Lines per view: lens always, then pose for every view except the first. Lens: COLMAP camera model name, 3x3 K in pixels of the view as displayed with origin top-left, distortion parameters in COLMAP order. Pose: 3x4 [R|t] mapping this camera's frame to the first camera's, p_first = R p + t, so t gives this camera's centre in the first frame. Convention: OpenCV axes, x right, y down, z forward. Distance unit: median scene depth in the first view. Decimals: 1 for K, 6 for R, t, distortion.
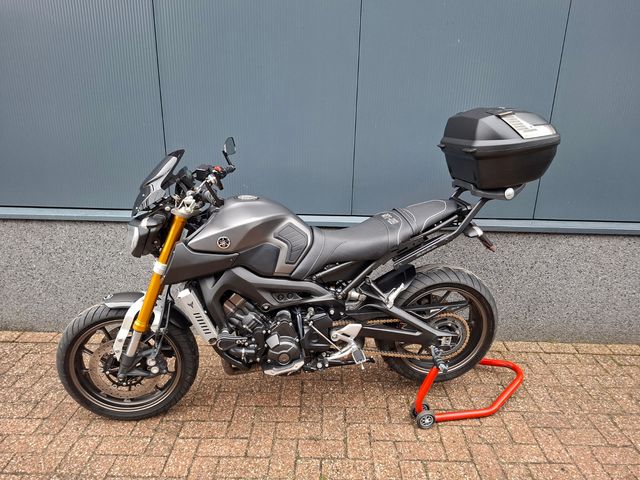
lens RADIAL K [[437.0, 0, 320.0], [0, 437.0, 240.0], [0, 0, 1]] dist [0.006818, -0.006867]
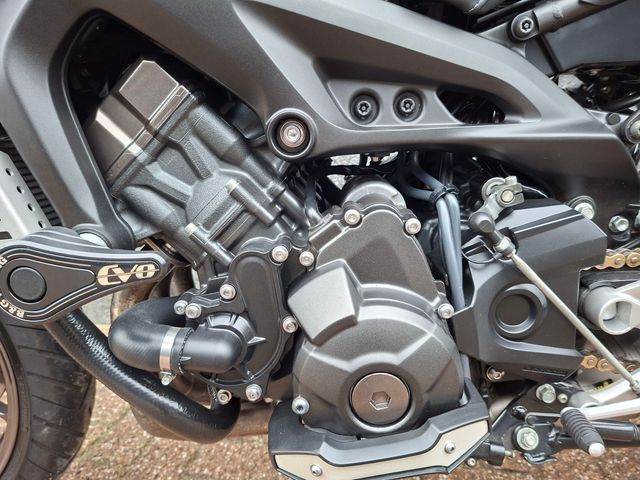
lens RADIAL K [[437.0, 0, 320.0], [0, 437.0, 240.0], [0, 0, 1]] dist [0.006818, -0.006867]
pose [[0.975051, -0.015920, -0.221409, -0.065071], [-0.006004, 0.995169, -0.097996, 0.222120], [0.221899, 0.096881, 0.970245, 0.804283]]
